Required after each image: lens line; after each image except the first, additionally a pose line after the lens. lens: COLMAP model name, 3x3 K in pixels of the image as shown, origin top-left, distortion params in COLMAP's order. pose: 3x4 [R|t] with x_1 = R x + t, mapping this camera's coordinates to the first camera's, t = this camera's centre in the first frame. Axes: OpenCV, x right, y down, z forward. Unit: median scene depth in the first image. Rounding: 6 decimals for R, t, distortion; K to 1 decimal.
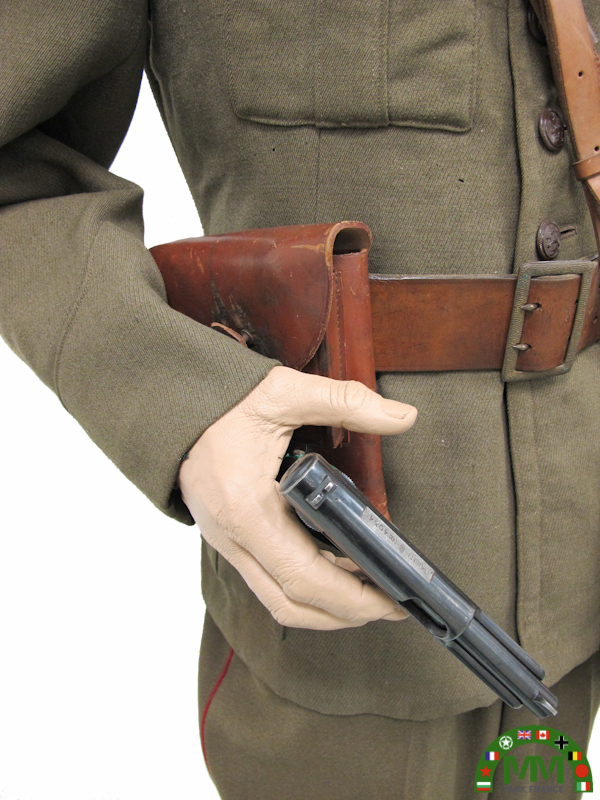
lens RADIAL K [[696.7, 0, 300.0], [0, 696.7, 400.0], [0, 0, 1]] dist [-0.156800, 0.124734]
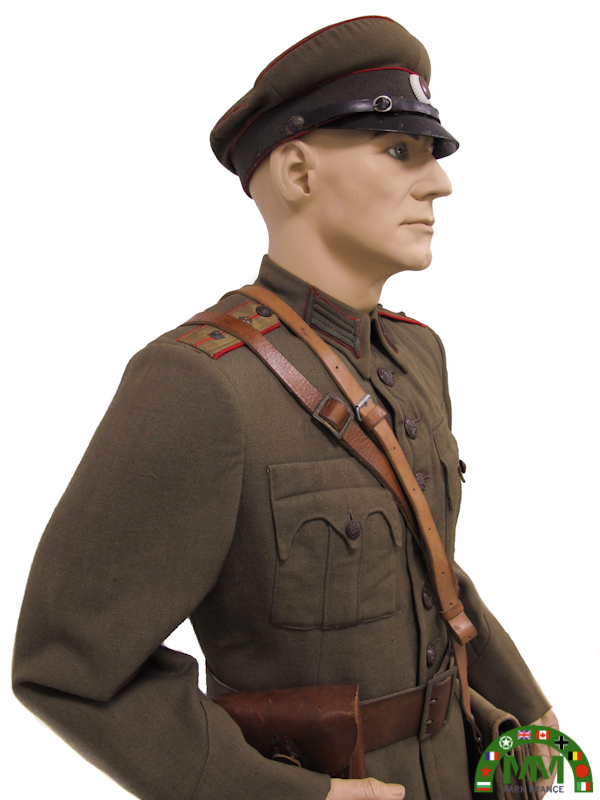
lens RADIAL K [[696.7, 0, 300.0], [0, 696.7, 400.0], [0, 0, 1]] dist [-0.156800, 0.124734]
pose [[0.921817, -0.028777, 0.386556, -0.678478], [0.137531, 0.956642, -0.256752, -0.503859], [-0.362407, 0.289842, 0.885806, -0.710550]]
